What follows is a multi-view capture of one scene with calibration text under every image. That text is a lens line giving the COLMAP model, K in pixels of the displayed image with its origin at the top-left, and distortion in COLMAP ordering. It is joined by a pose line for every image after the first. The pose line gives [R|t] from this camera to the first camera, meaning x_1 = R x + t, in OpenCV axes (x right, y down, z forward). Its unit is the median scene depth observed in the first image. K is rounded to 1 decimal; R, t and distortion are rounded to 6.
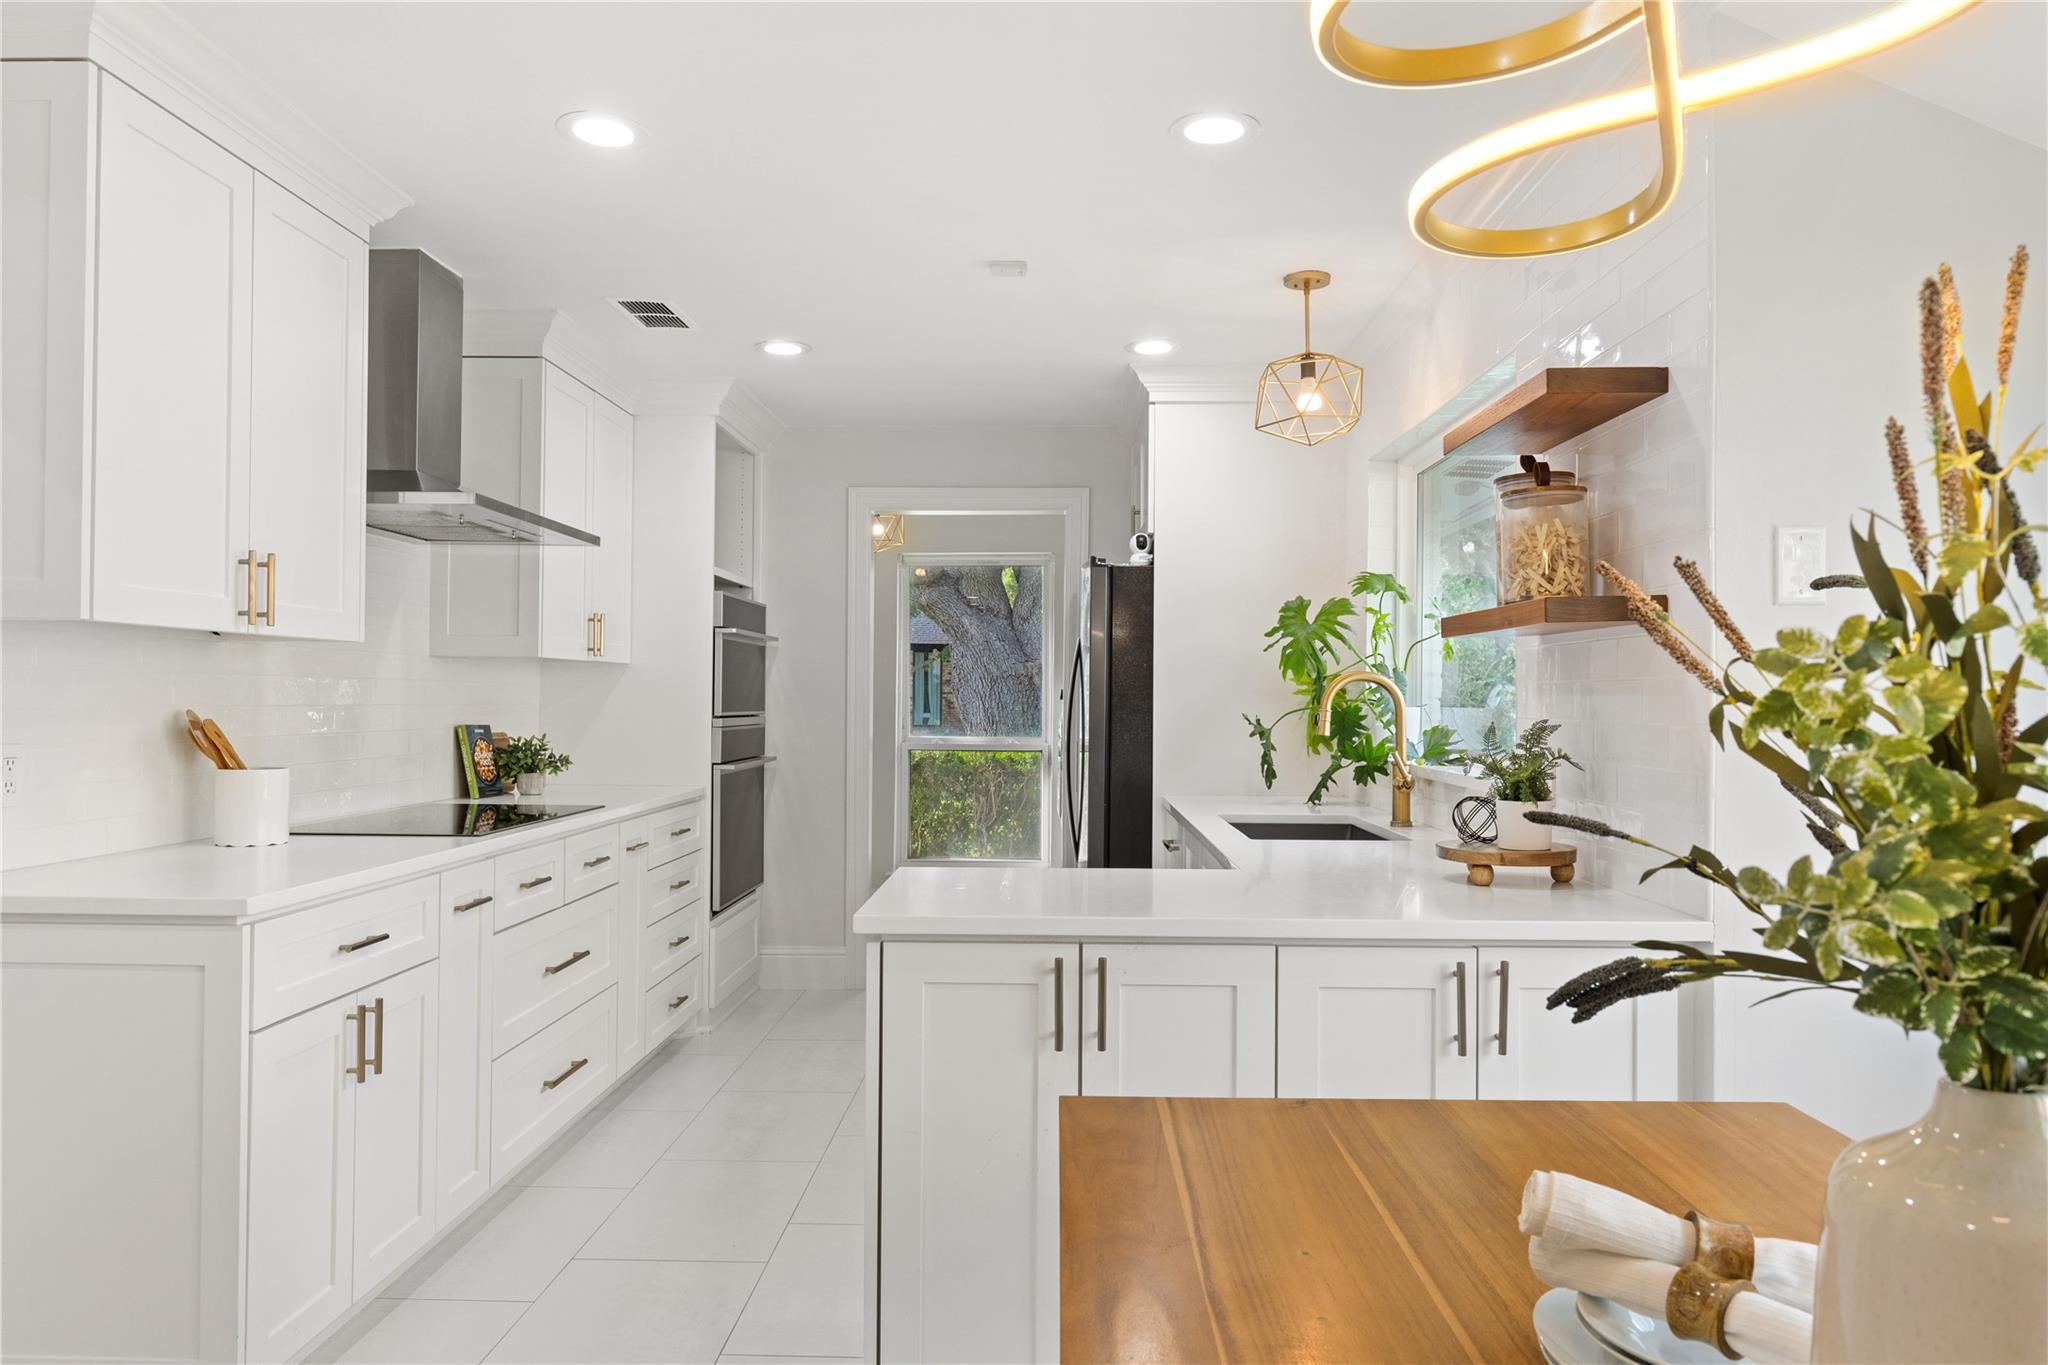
lens RADIAL K [[1378.2, 0, 1026.9], [0, 1378.2, 696.6], [0, 0, 1]] dist [-0.004672, -0.000910]
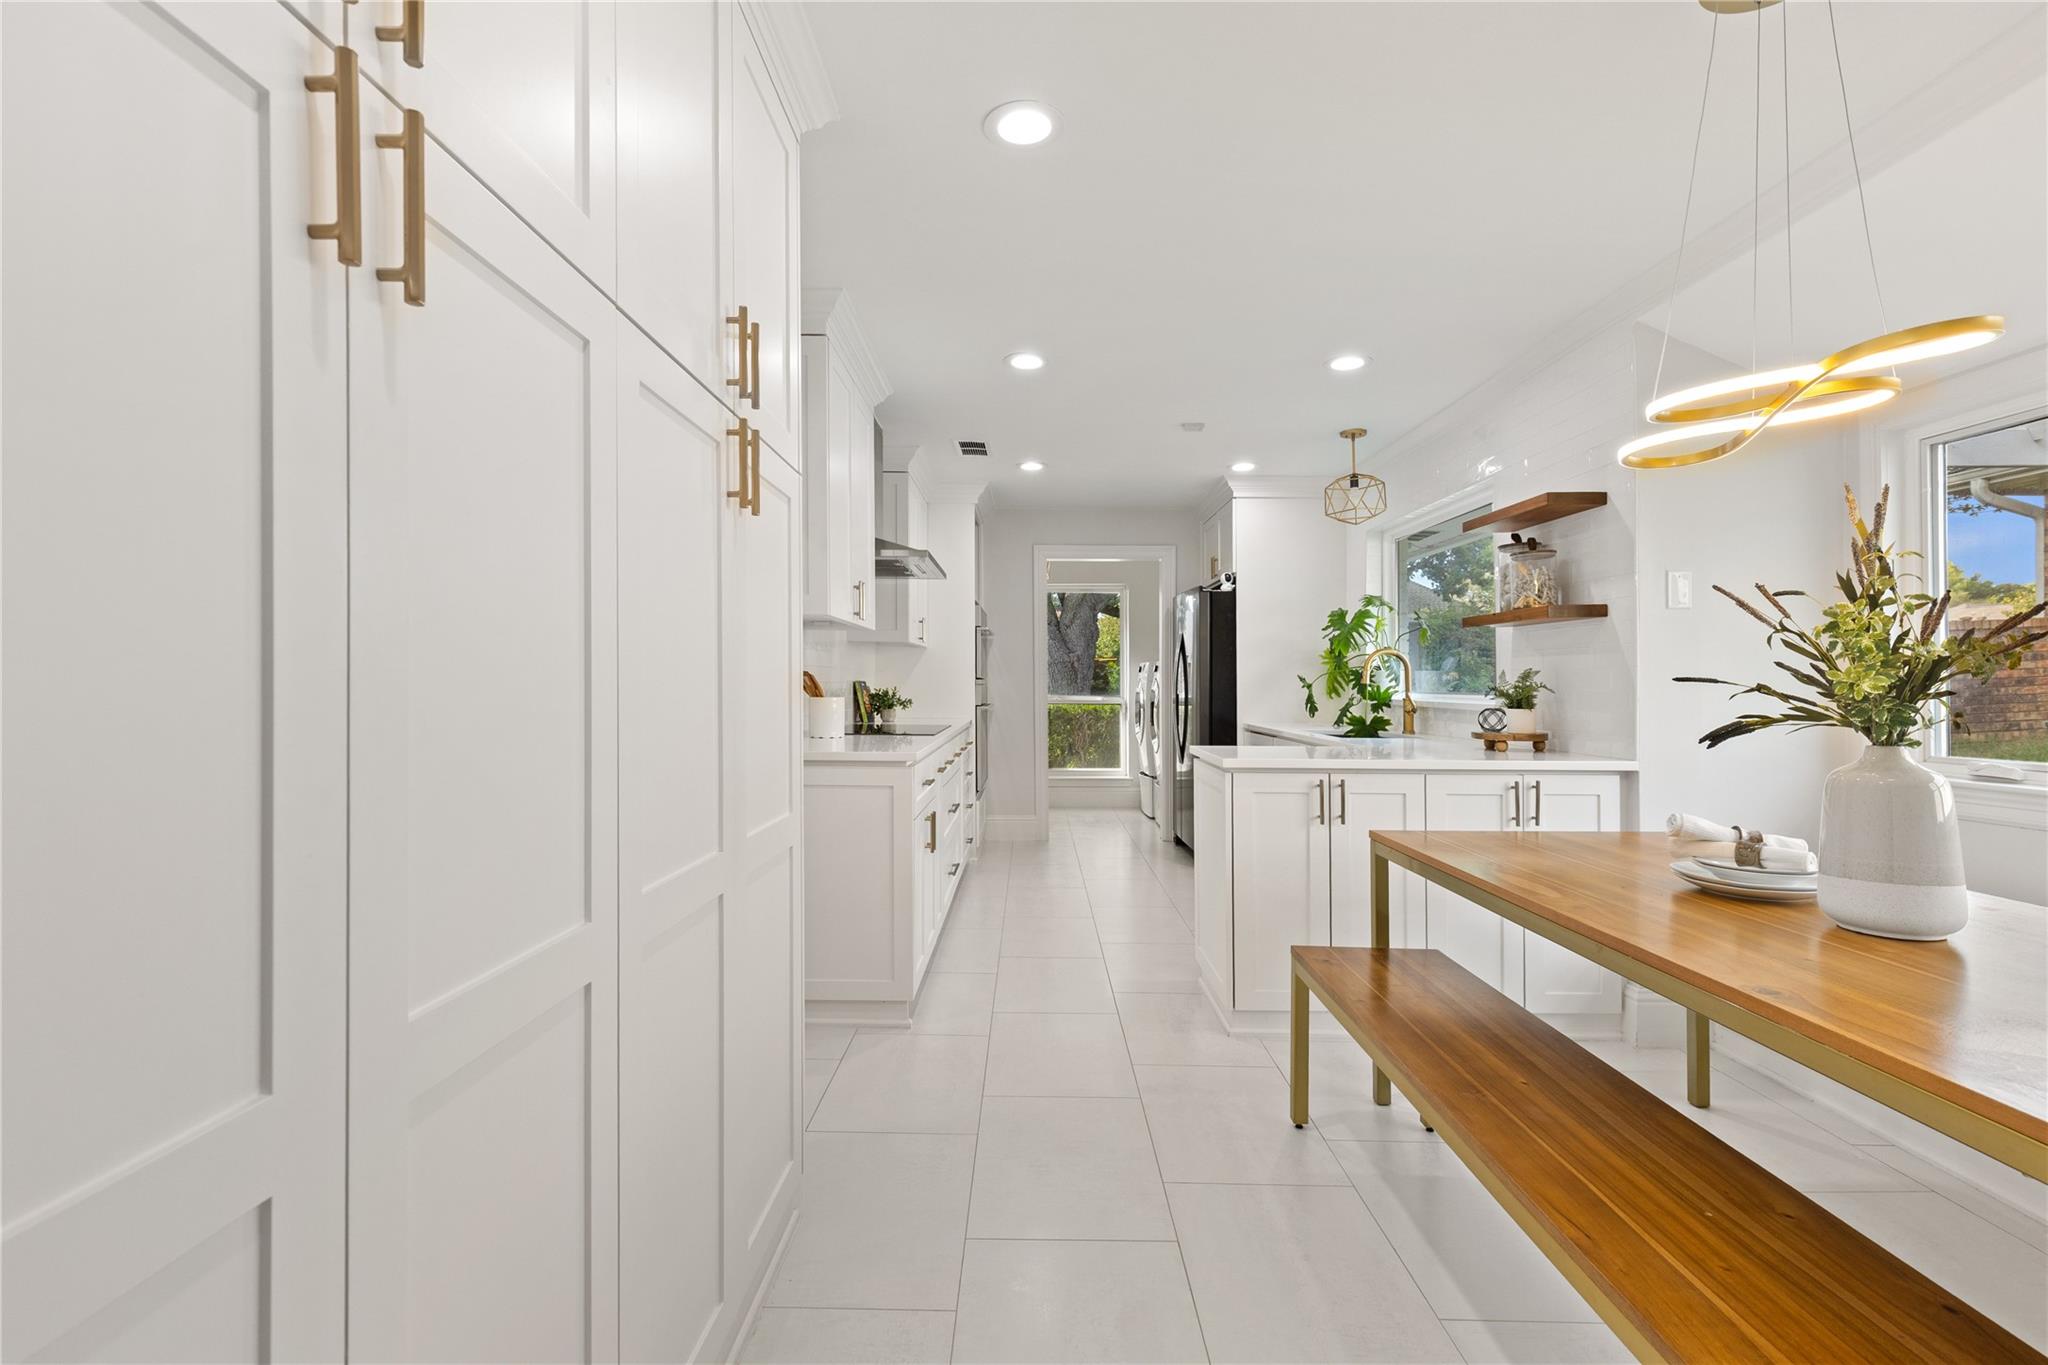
lens RADIAL K [[924.6, 0, 1024.0], [0, 924.6, 682.5], [0, 0, 1]] dist [0.006930, -0.000562]
pose [[0.999852, 0.000185, 0.017218, -0.237057], [-0.000215, 0.999999, 0.001717, 0.022417], [-0.017218, -0.001720, 0.999850, -0.200850]]
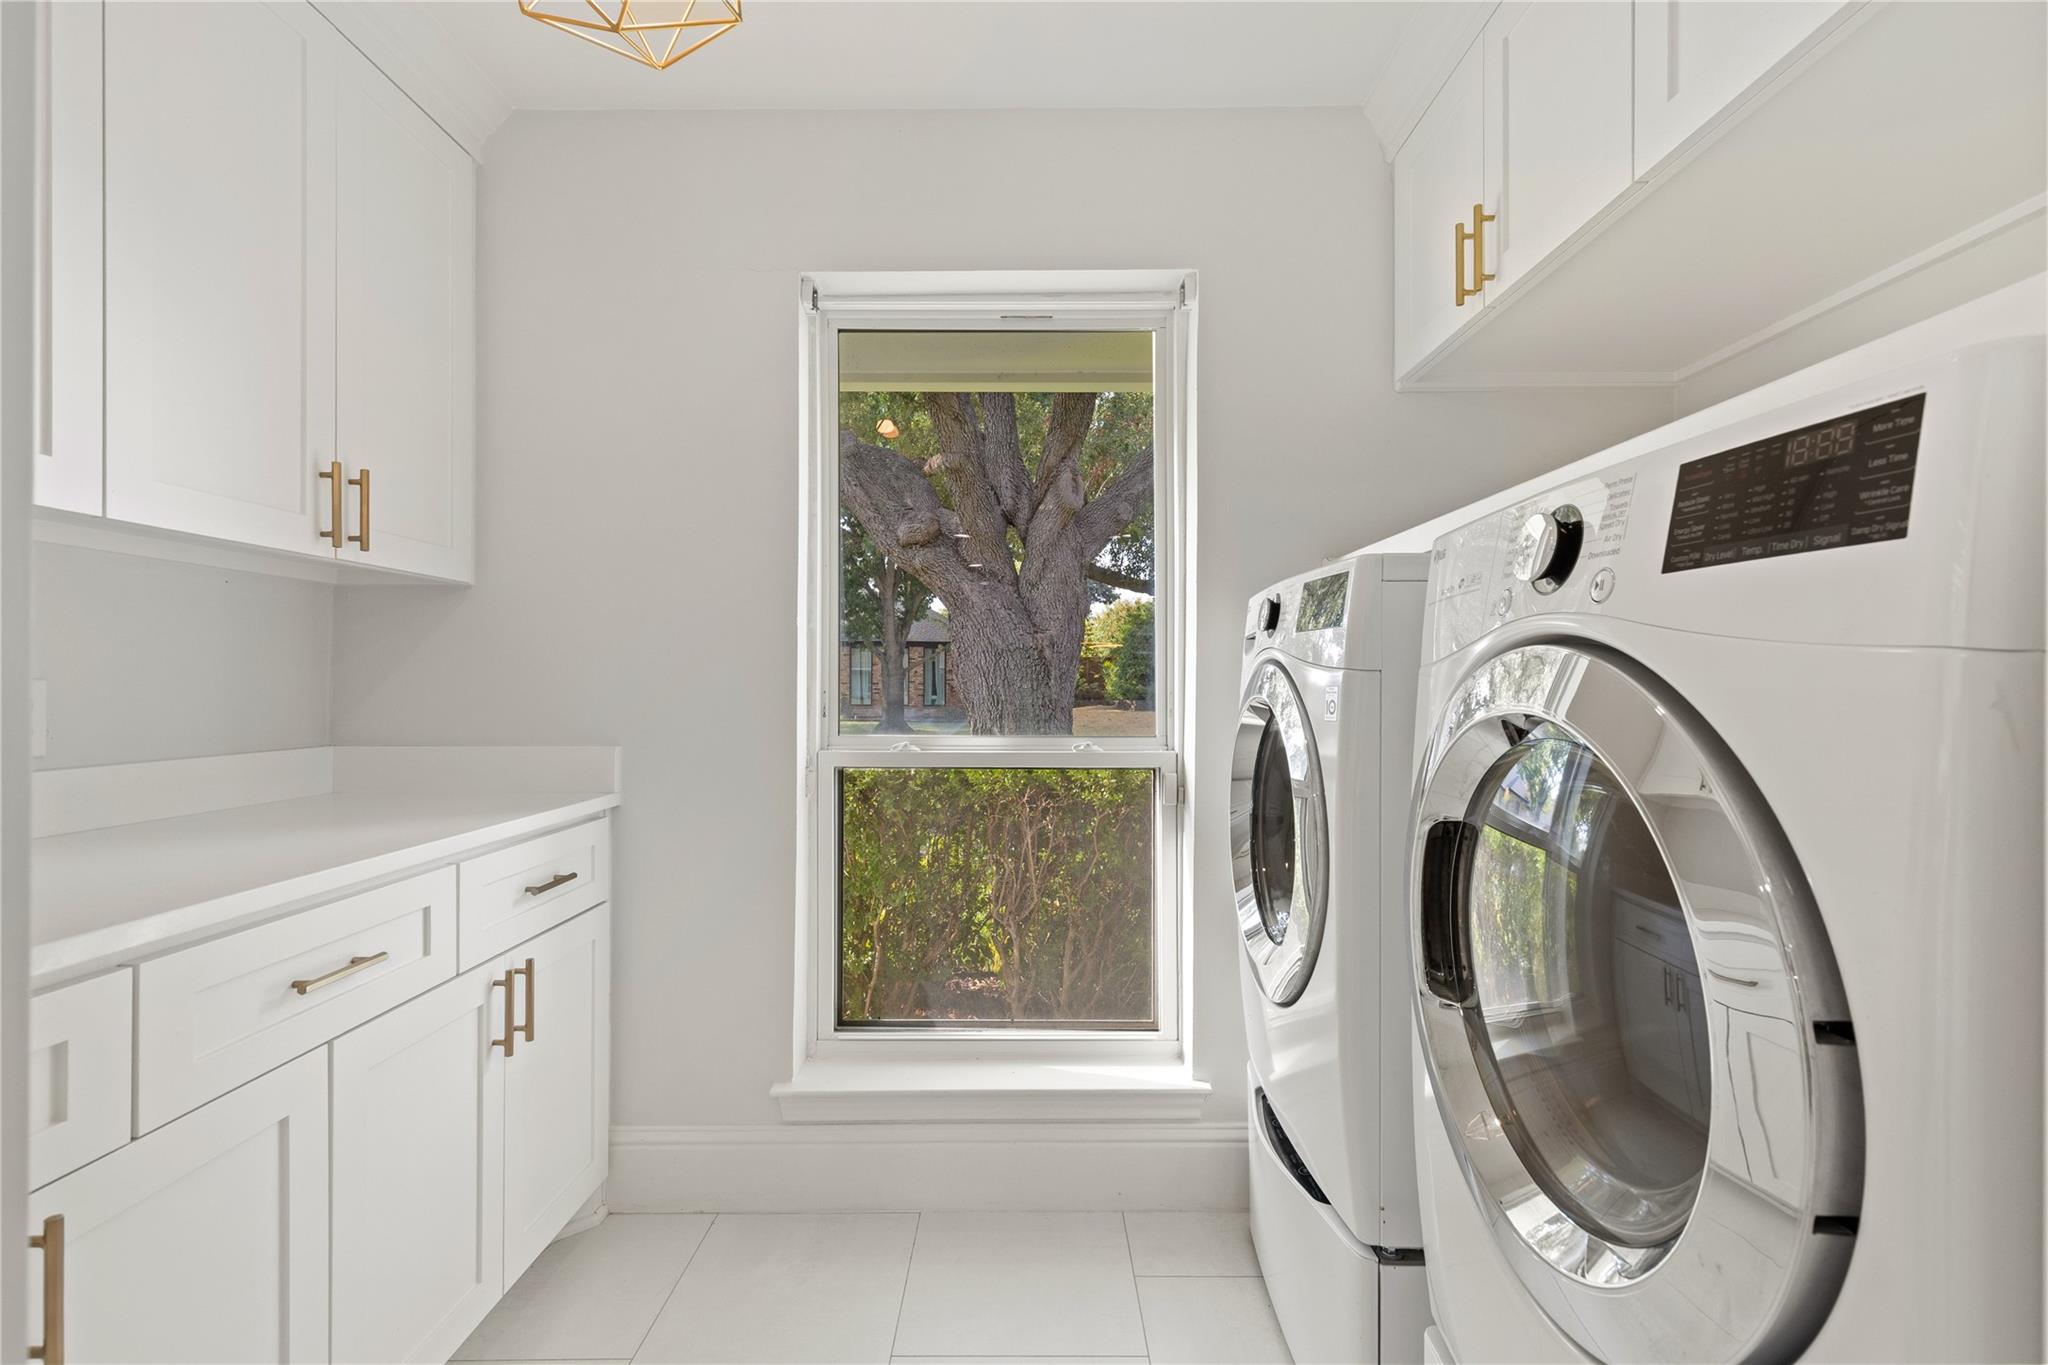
lens RADIAL K [[924.6, 0, 1024.0], [0, 924.6, 682.5], [0, 0, 1]] dist [0.006930, -0.000562]
pose [[0.999796, 0.001421, 0.020168, -0.064884], [-0.001342, 0.999991, -0.003941, 0.028810], [-0.020174, 0.003913, 0.999789, 1.386267]]
